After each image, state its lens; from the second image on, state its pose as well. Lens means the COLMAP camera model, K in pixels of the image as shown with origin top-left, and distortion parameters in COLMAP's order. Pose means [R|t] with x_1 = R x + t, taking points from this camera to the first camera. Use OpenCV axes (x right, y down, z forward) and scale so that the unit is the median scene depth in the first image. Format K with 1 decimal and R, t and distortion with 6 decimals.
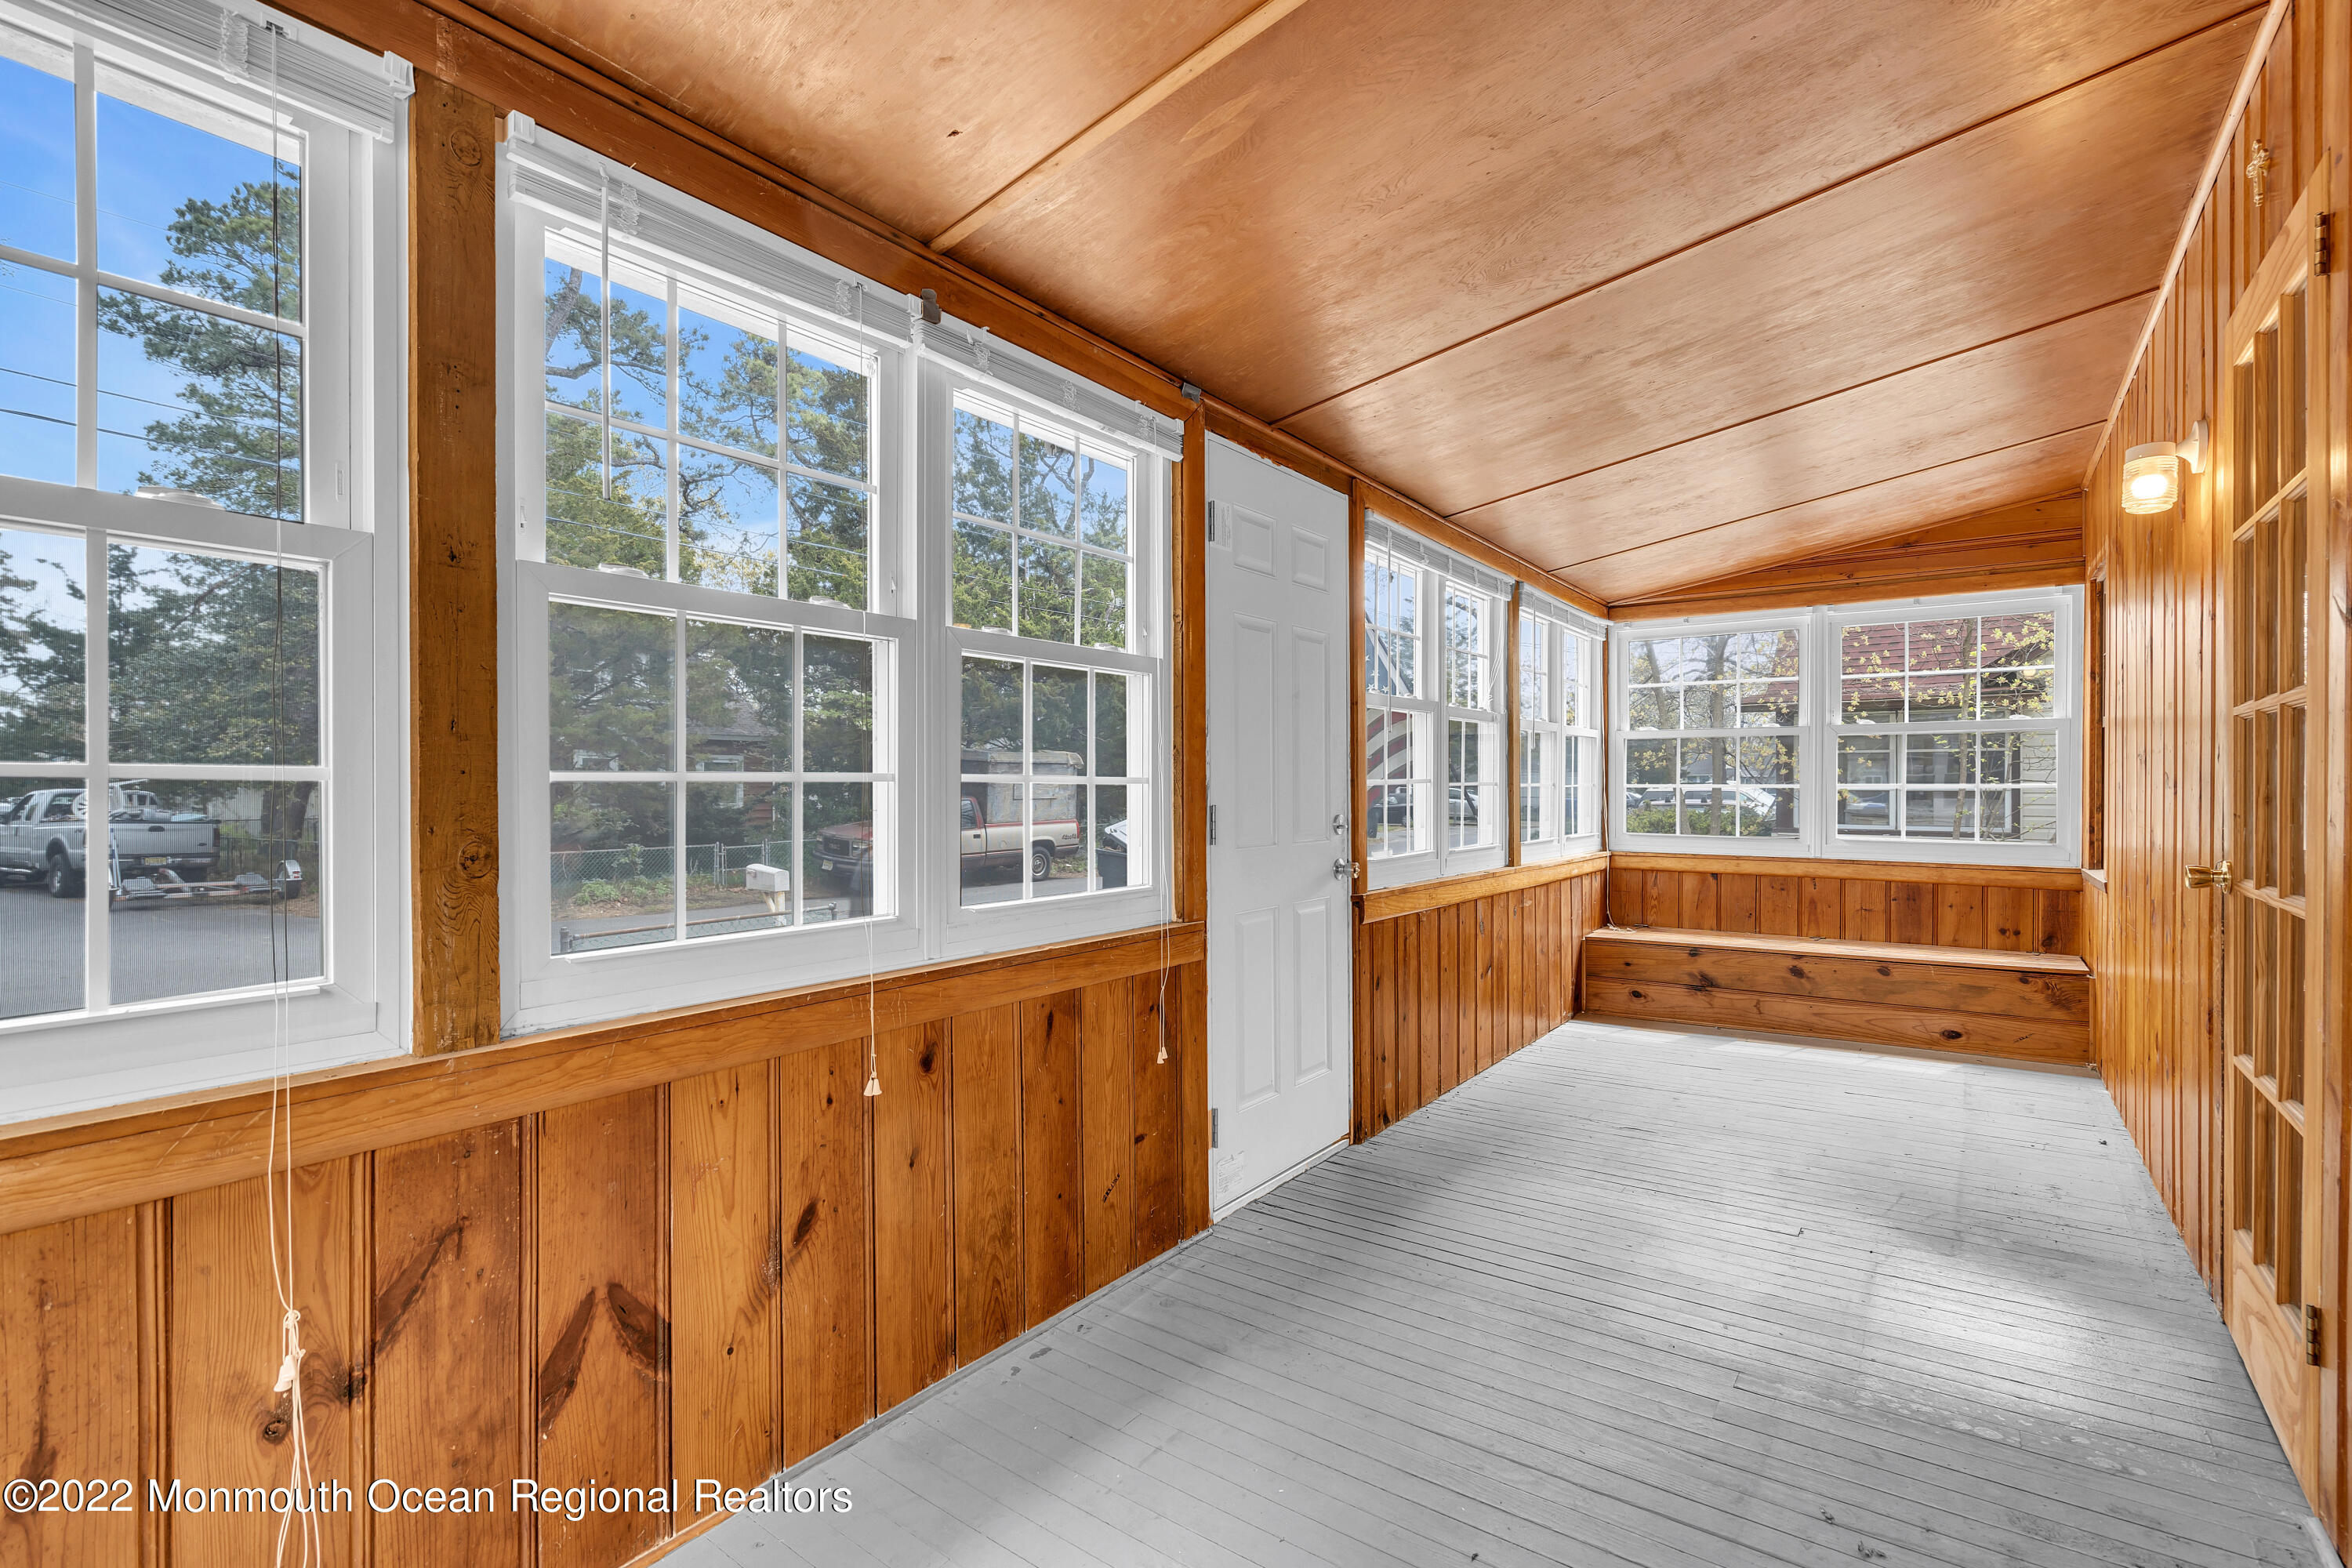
lens RADIAL K [[1076.8, 0, 1172.5], [0, 1076.8, 777.6], [0, 0, 1]] dist [-0.000381, -0.000256]
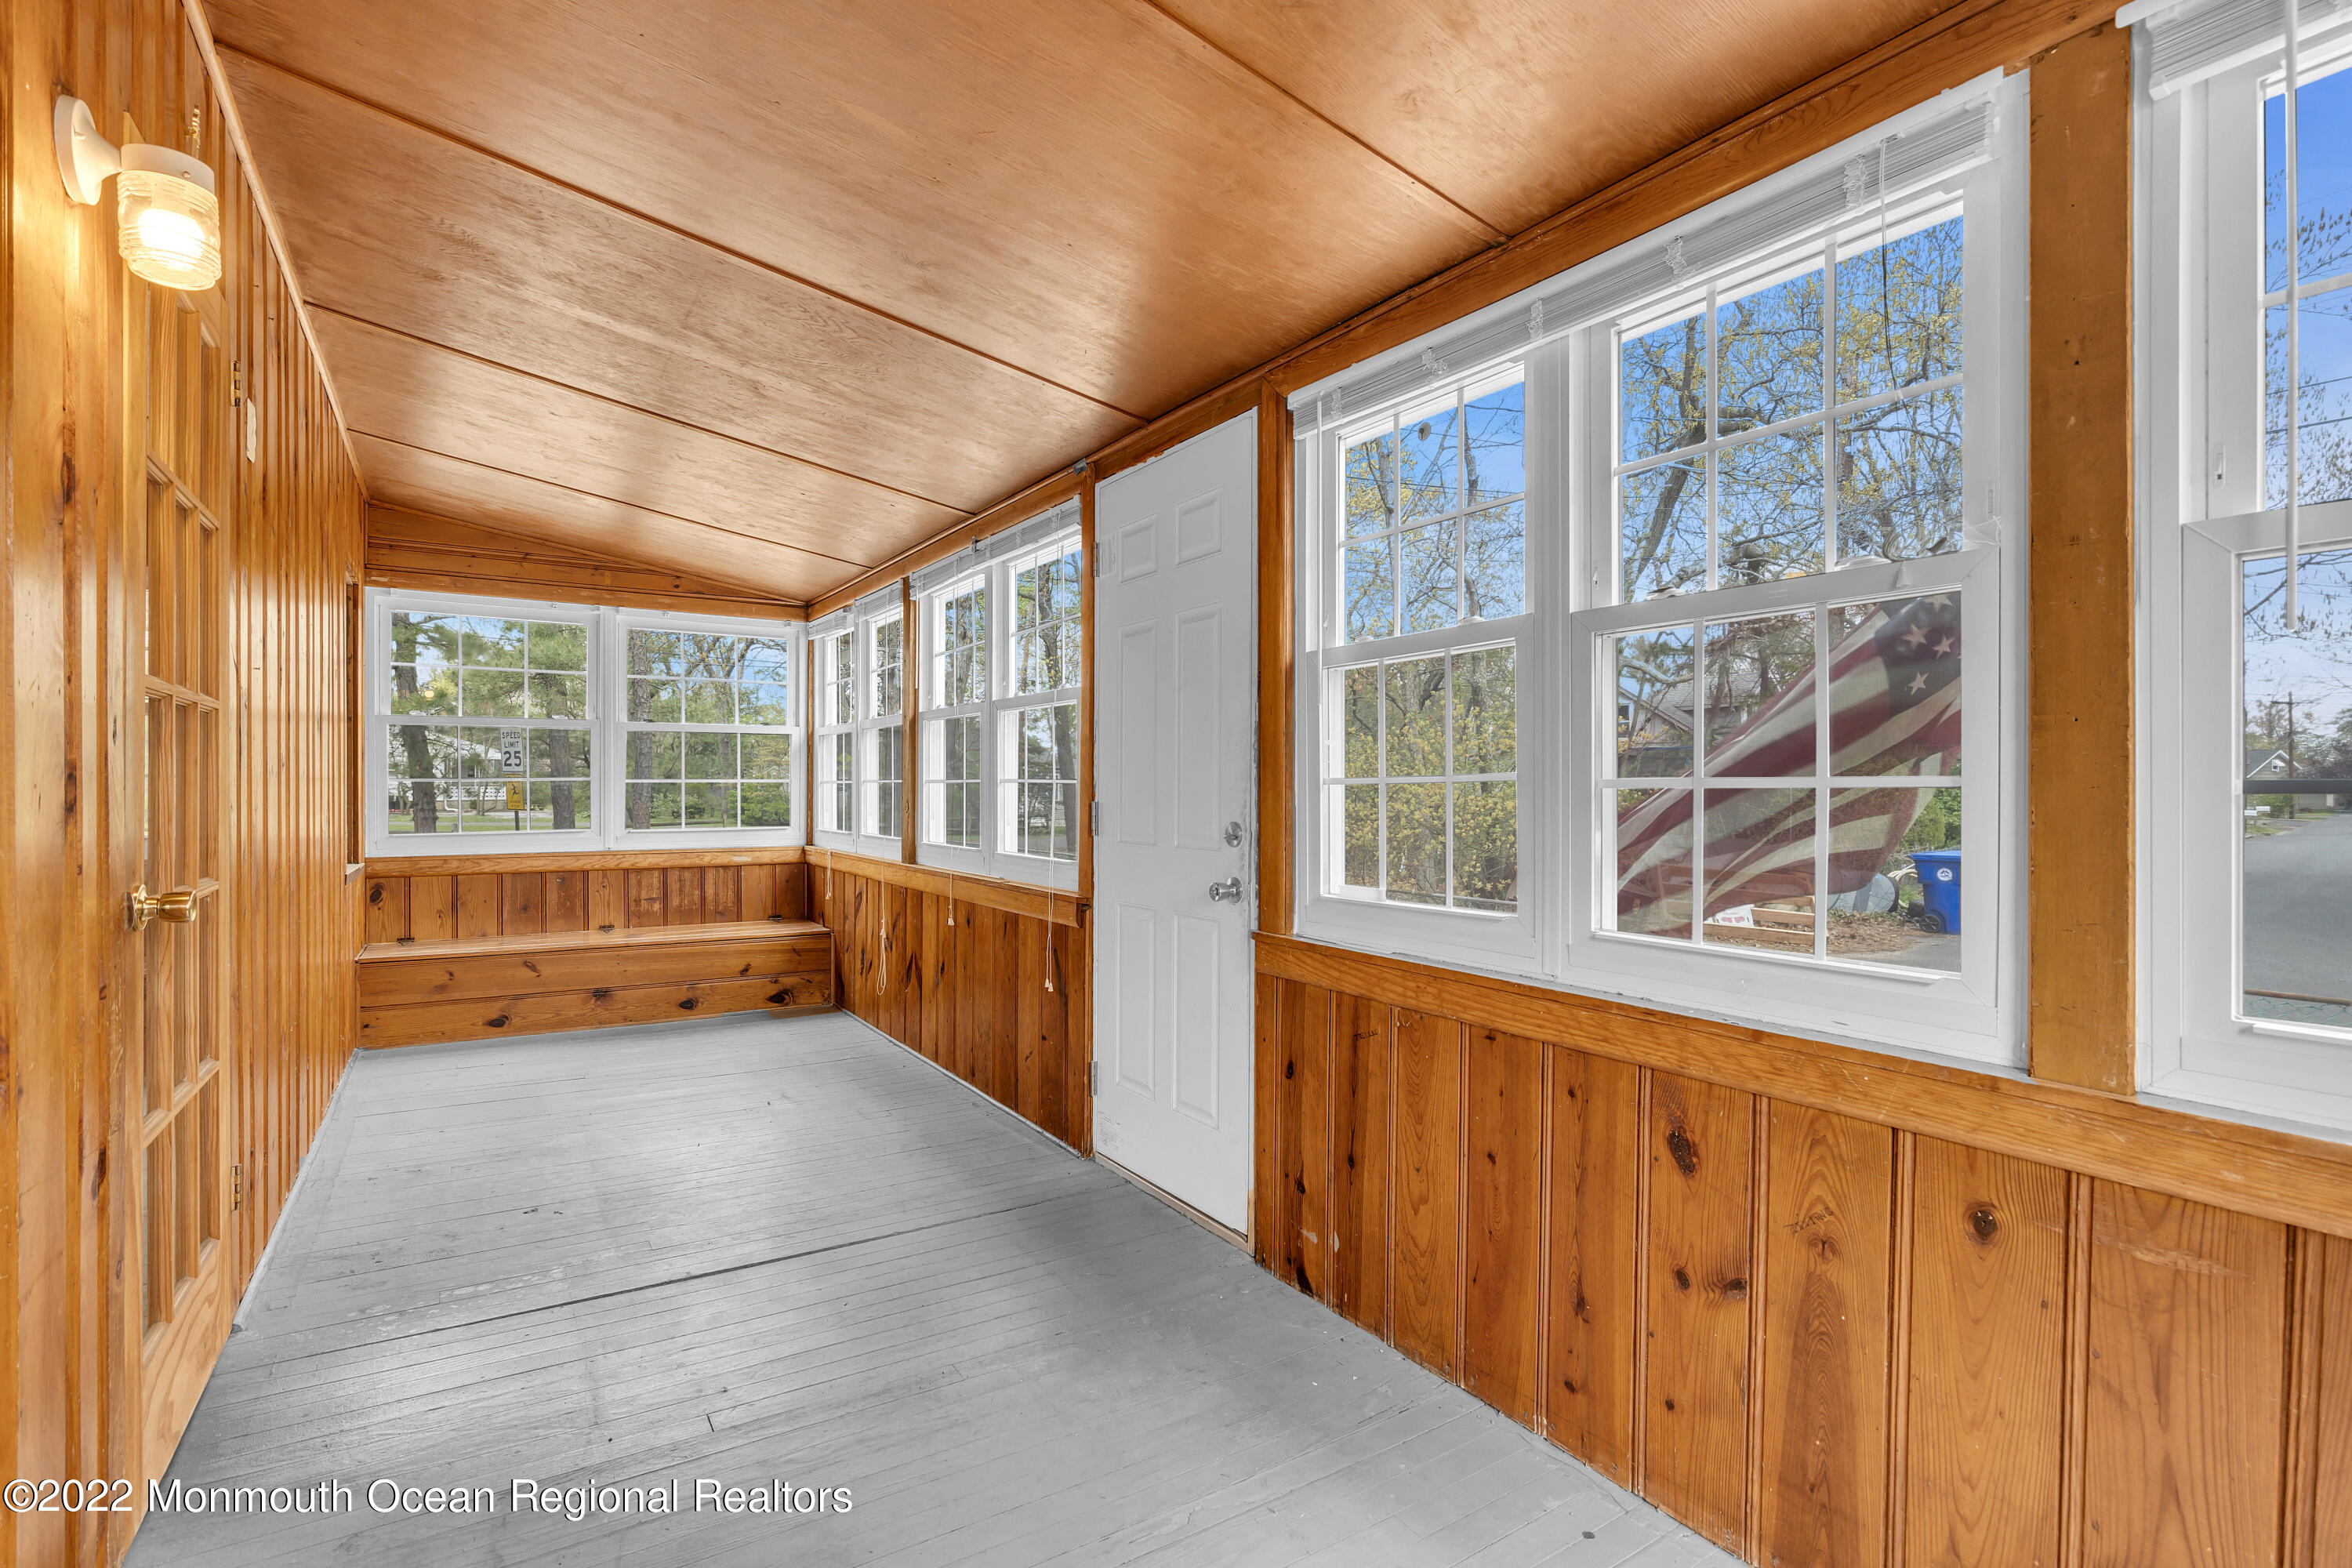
lens RADIAL K [[1076.8, 0, 1172.7], [0, 1076.8, 795.1], [0, 0, 1]] dist [-0.000381, -0.000256]
pose [[-0.349735, 0.004963, -0.936836, 0.920113], [-0.002325, 0.999978, 0.006166, 0.009377], [0.936846, 0.004334, -0.349716, 1.238240]]
